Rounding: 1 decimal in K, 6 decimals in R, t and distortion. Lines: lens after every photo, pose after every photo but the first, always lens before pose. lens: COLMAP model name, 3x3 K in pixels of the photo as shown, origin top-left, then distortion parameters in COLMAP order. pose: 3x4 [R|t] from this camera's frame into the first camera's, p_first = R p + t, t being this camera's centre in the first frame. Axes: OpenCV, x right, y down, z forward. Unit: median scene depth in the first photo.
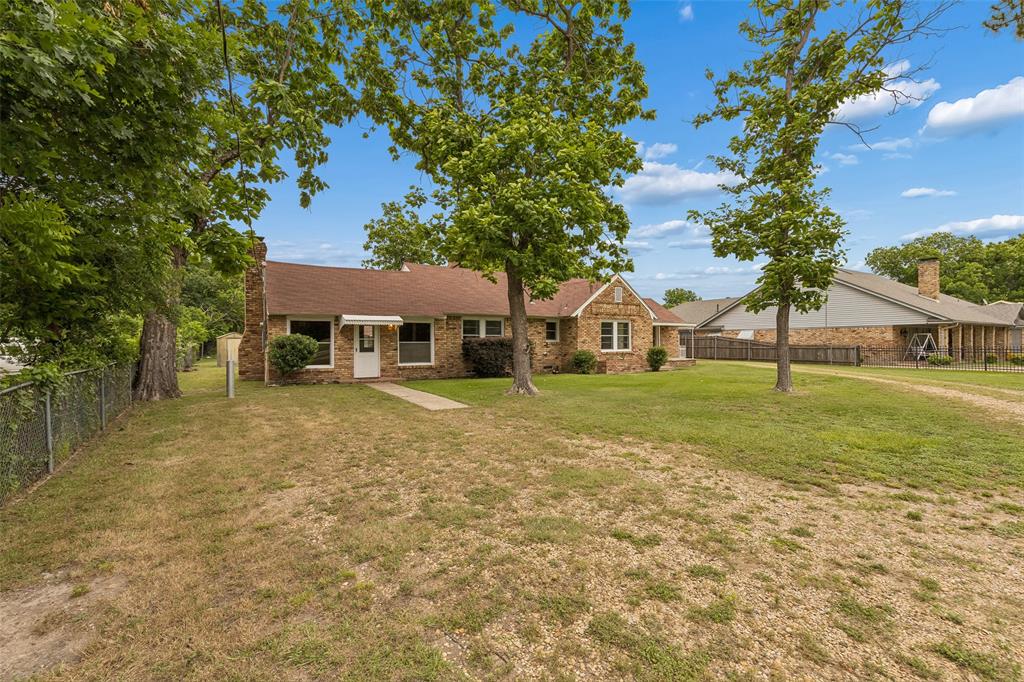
lens RADIAL K [[477.1, 0, 512.2], [0, 477.1, 343.0], [0, 0, 1]] dist [-0.000467, -0.000046]
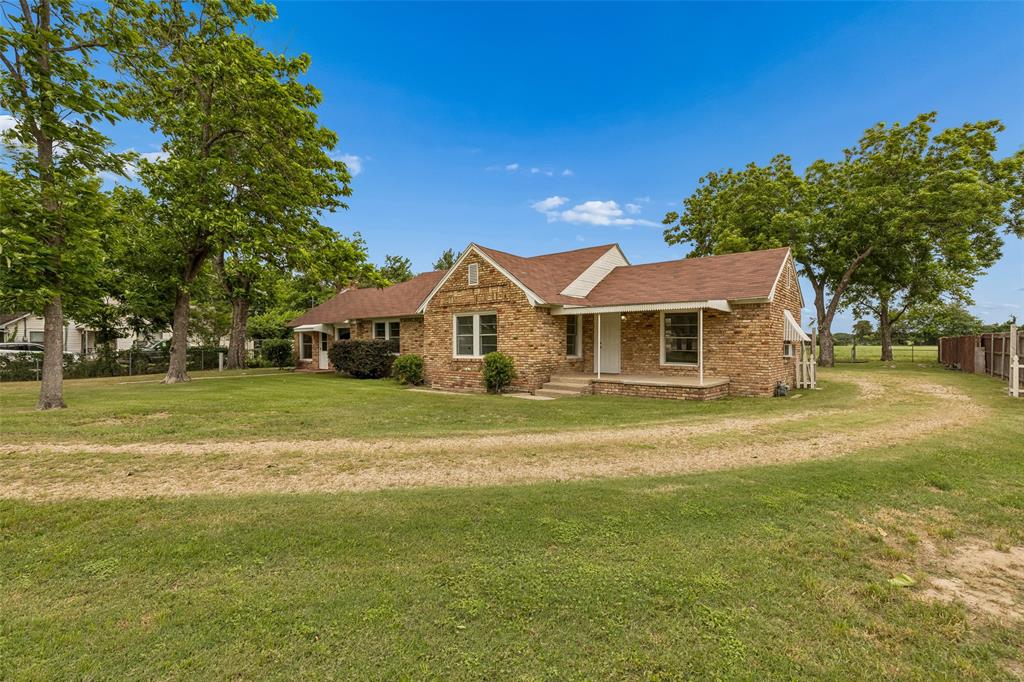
lens RADIAL K [[477.1, 0, 511.0], [0, 477.1, 342.5], [0, 0, 1]] dist [-0.000467, -0.000046]
pose [[0.288816, 0.000466, -0.957385, 0.893157], [-0.000859, 1.000000, 0.000227, -0.005025], [0.957384, 0.000757, 0.288816, 0.860941]]
